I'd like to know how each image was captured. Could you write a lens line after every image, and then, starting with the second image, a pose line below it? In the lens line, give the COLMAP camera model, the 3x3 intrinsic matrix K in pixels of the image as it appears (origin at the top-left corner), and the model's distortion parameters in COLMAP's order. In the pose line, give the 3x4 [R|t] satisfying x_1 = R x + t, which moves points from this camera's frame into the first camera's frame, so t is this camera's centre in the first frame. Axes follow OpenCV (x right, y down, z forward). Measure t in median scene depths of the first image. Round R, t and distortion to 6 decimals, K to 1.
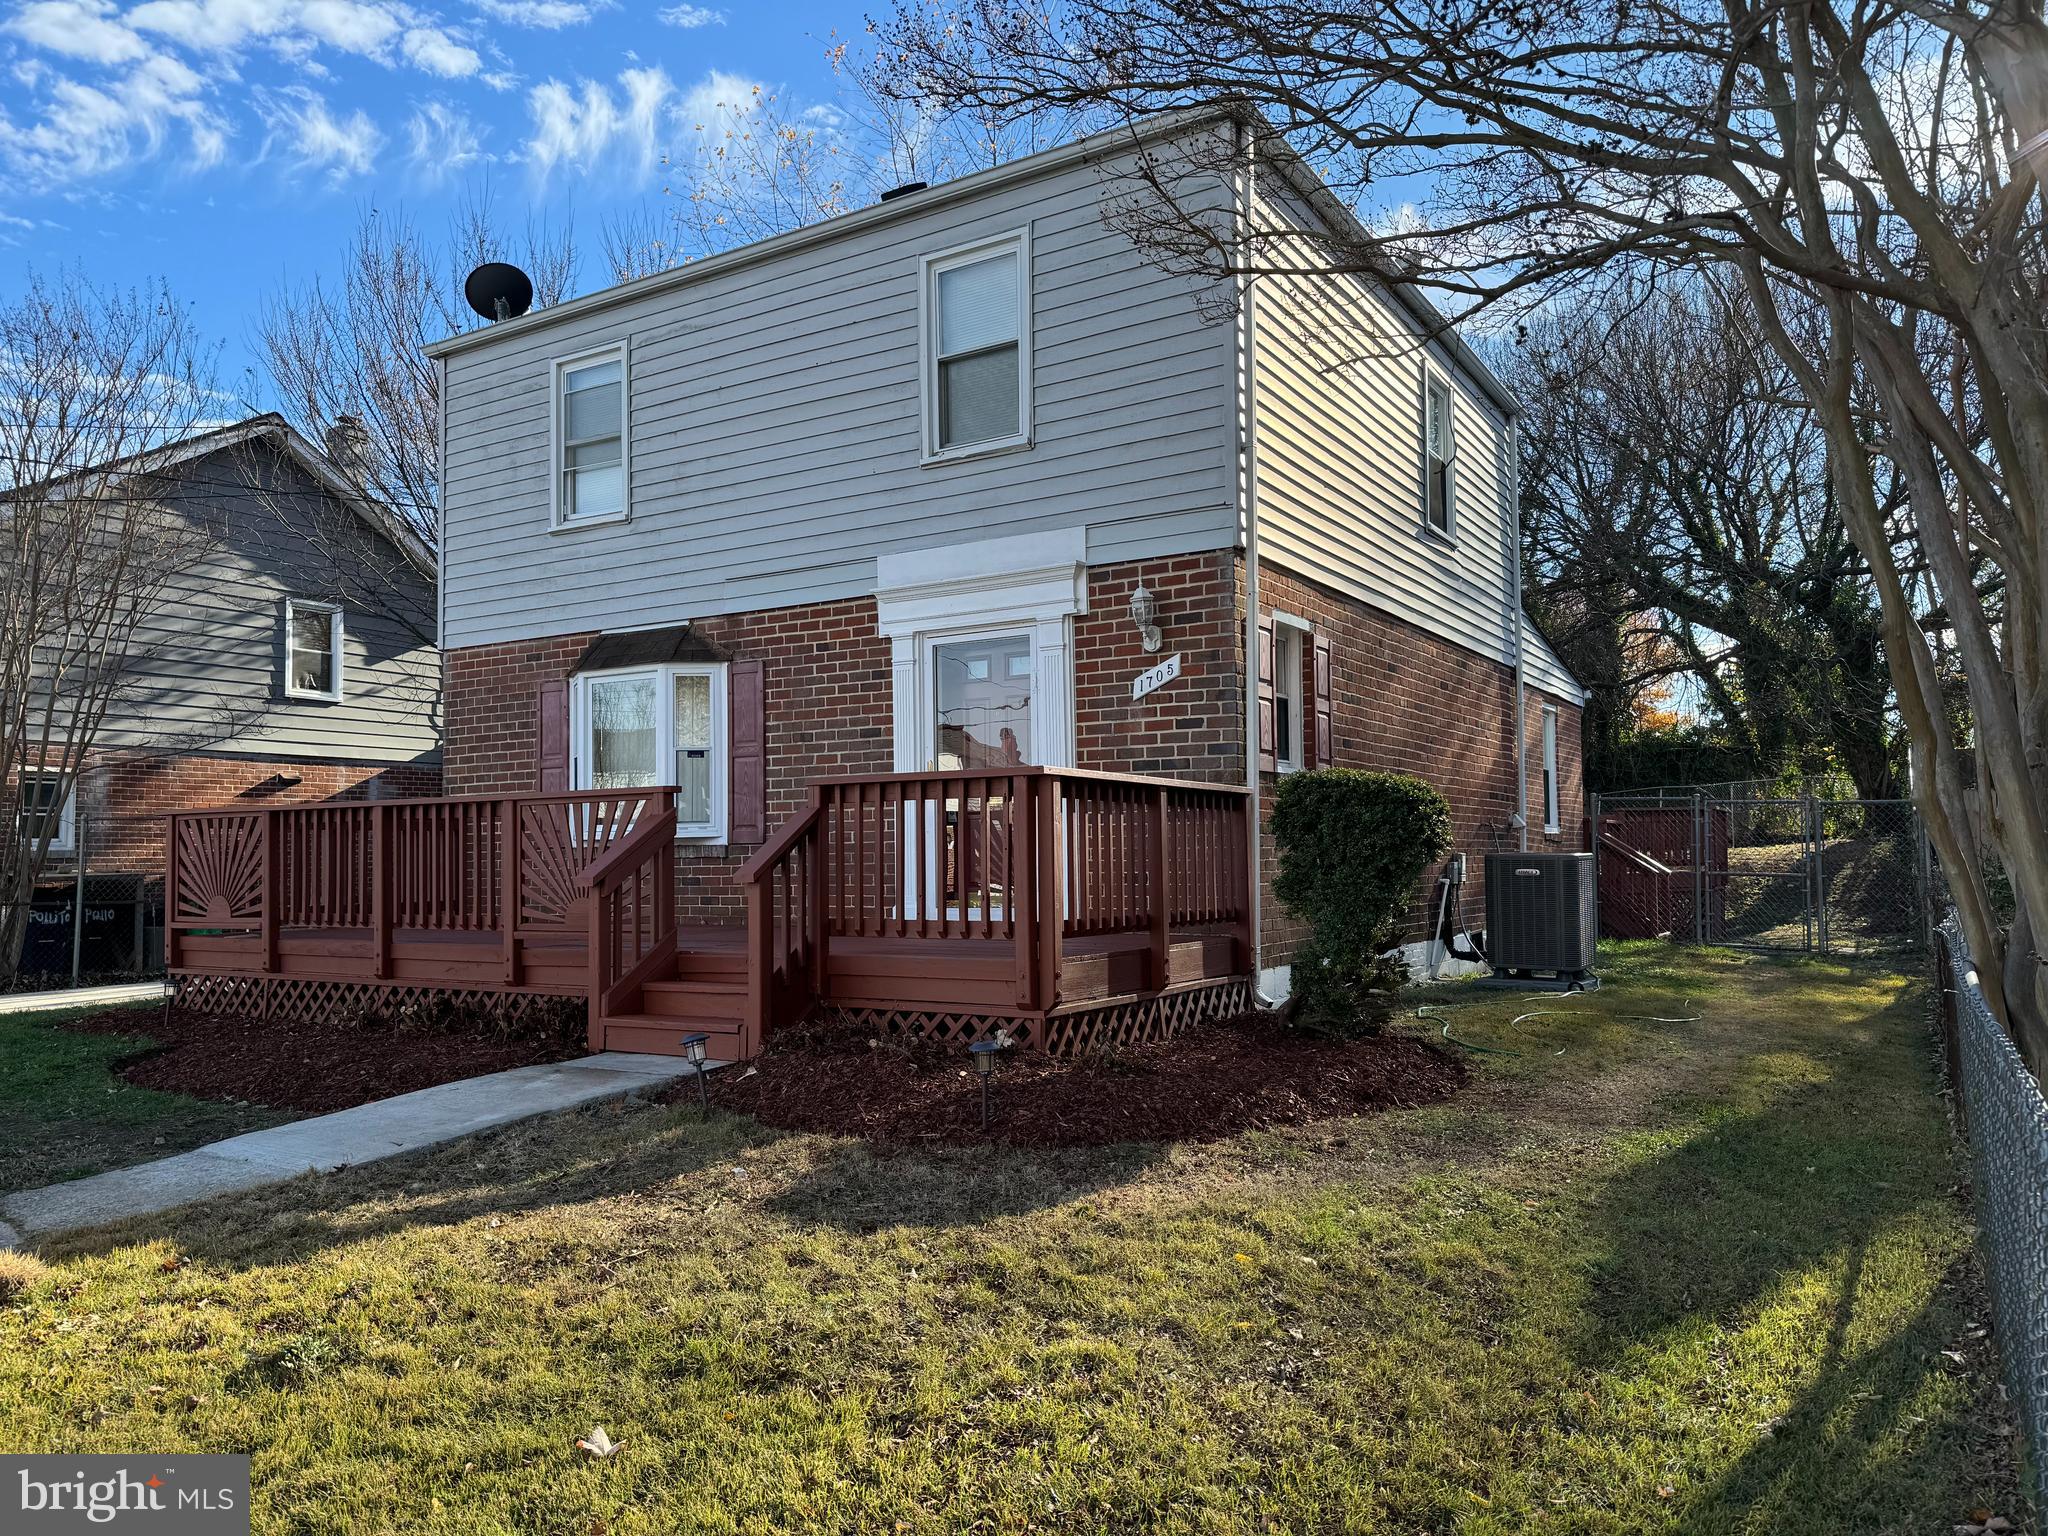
lens RADIAL K [[1431.6, 0, 1104.4], [0, 1431.6, 818.4], [0, 0, 1]] dist [0.074999, -0.089666]
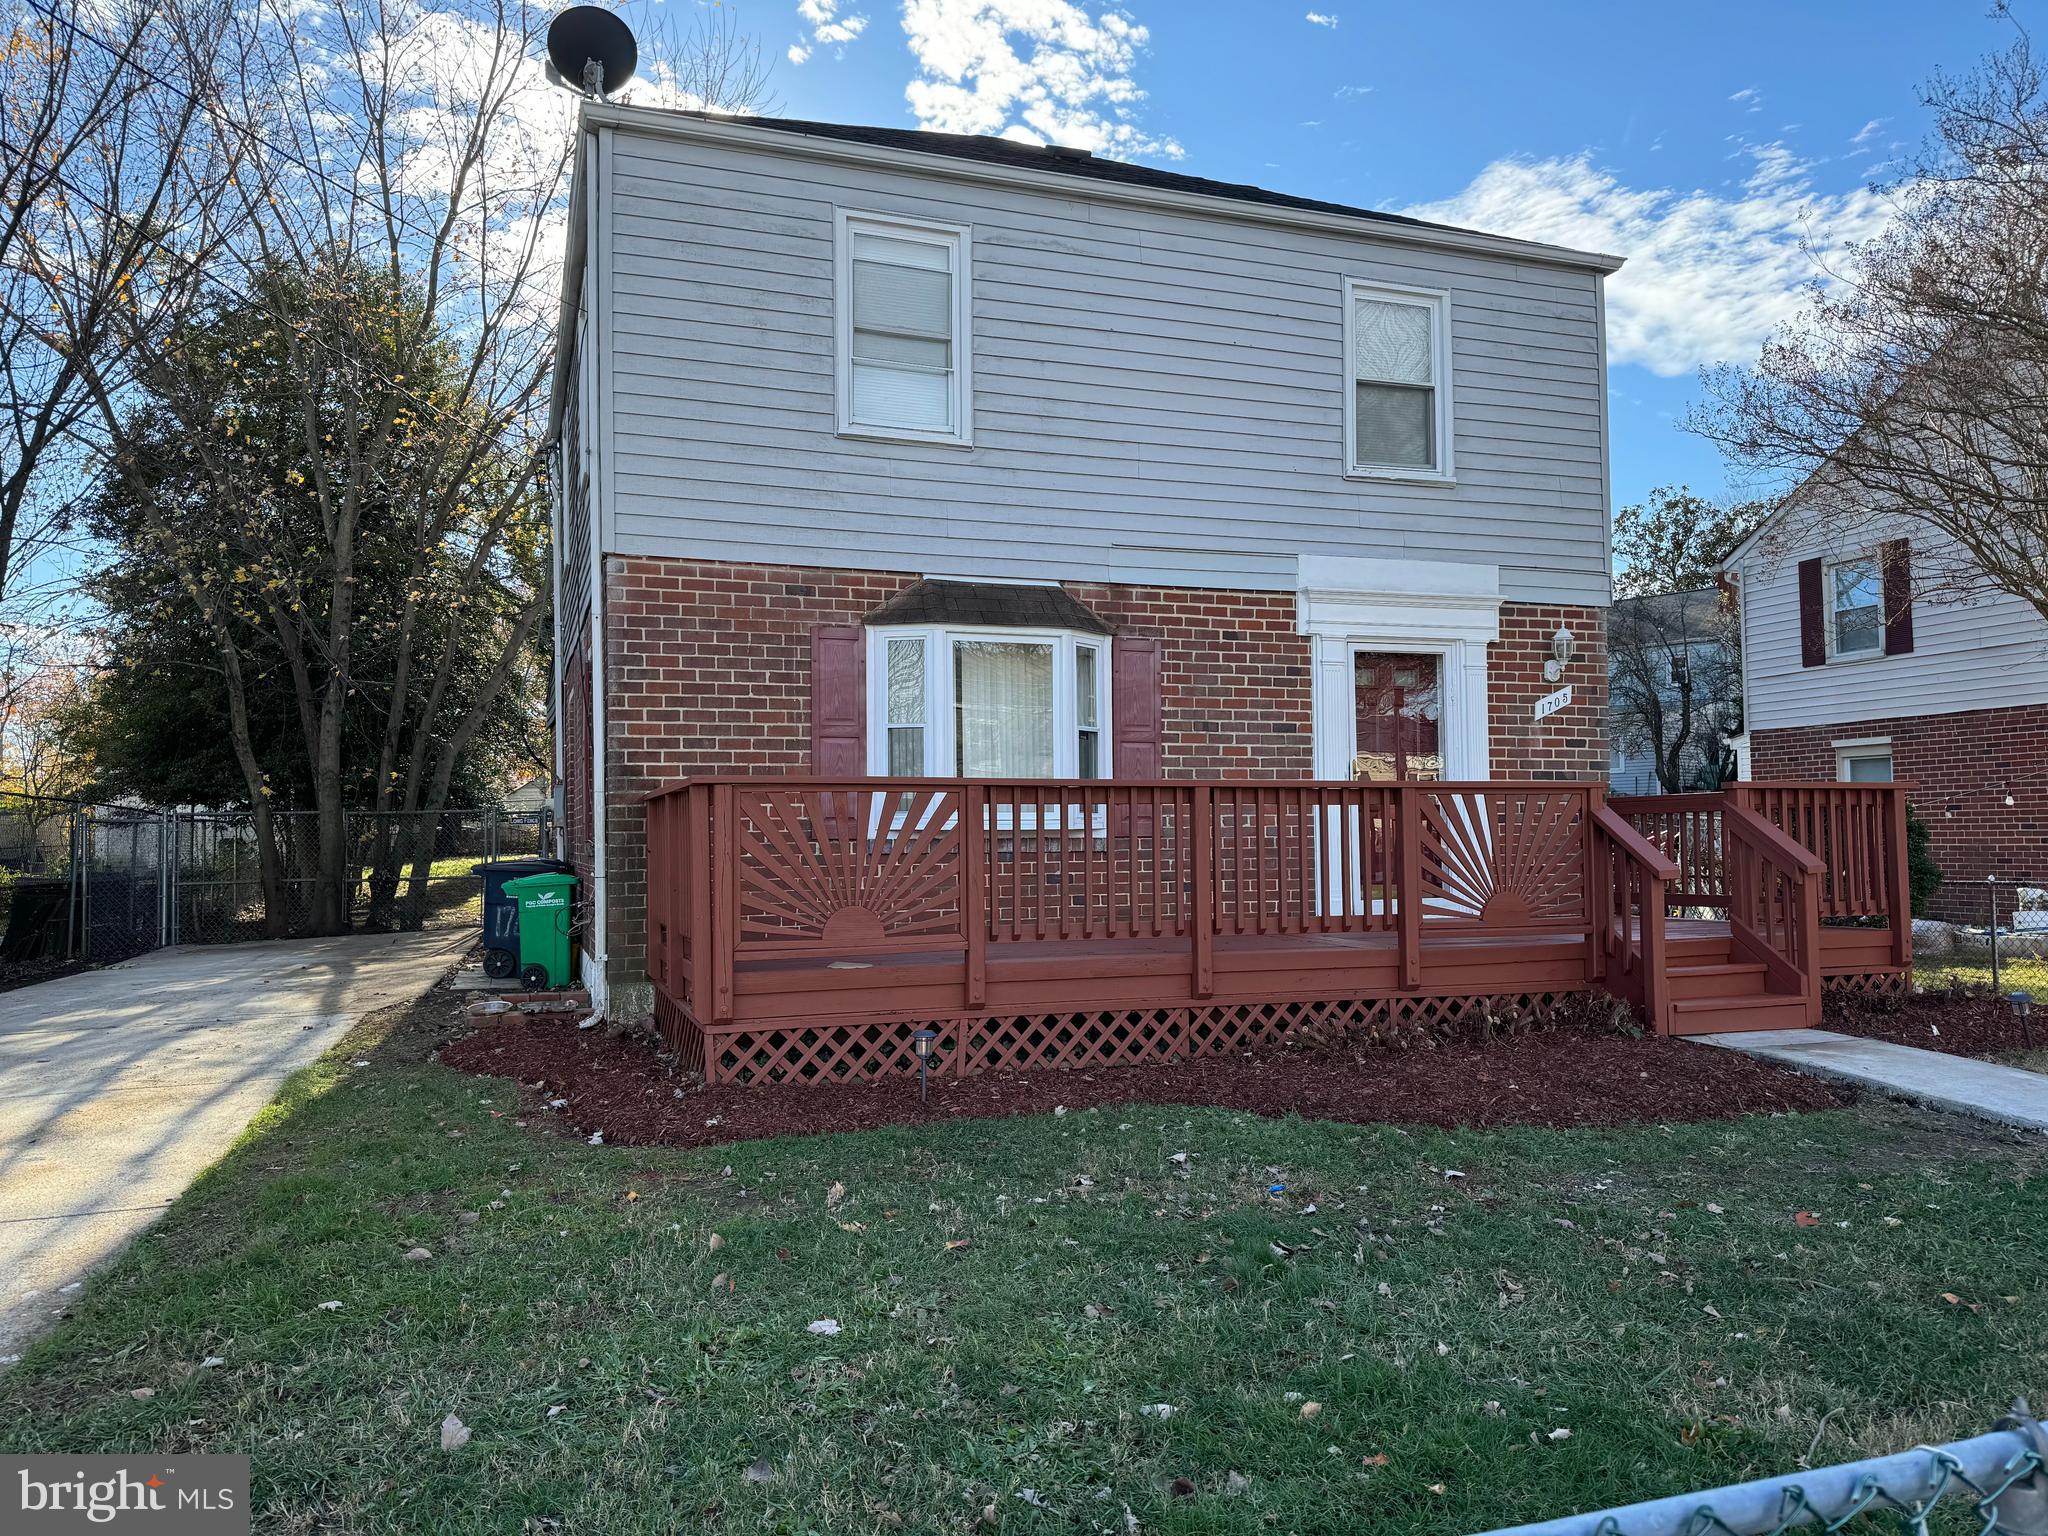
lens RADIAL K [[1431.6, 0, 1003.3], [0, 1431.6, 787.1], [0, 0, 1]] dist [0.074999, -0.089666]
pose [[0.643699, 0.034633, 0.764494, -1.057054], [-0.017479, 0.999380, -0.030556, 0.015326], [-0.765079, 0.006306, 0.643906, 0.510631]]
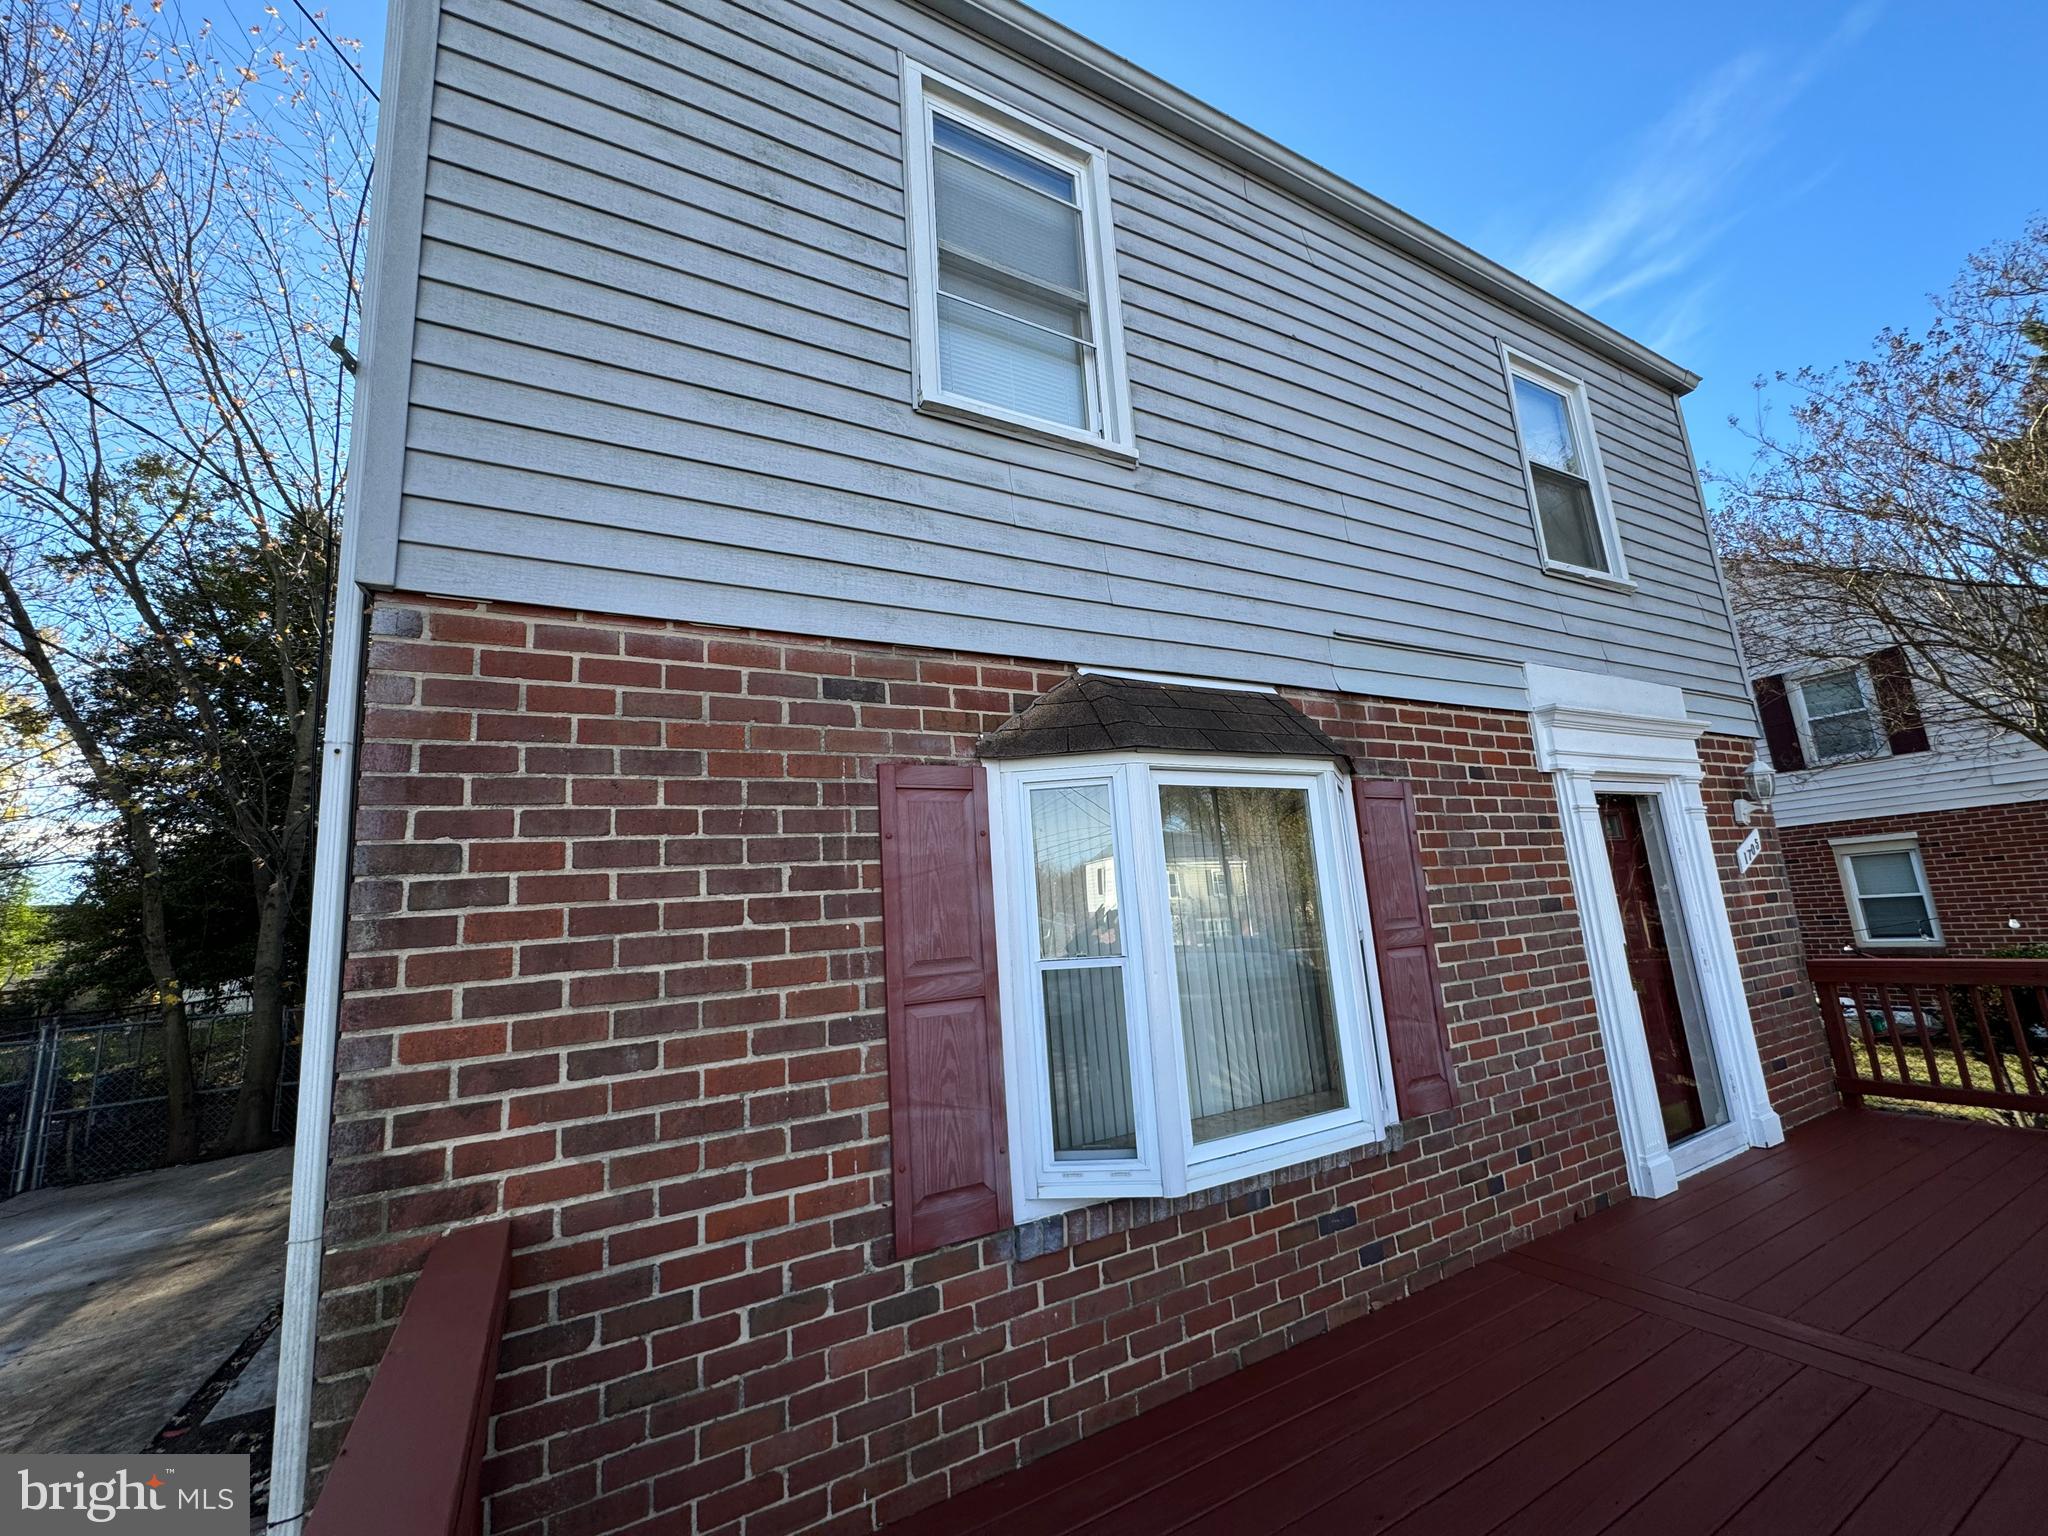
lens RADIAL K [[820.8, 0, 1014.3], [0, 820.8, 763.9], [0, 0, 1]] dist [-0.003821, 0.001137]
pose [[0.519368, 0.138763, 0.843209, -0.639200], [0.037533, 0.982072, -0.184734, -0.063705], [-0.853726, 0.127593, 0.504849, 1.018762]]
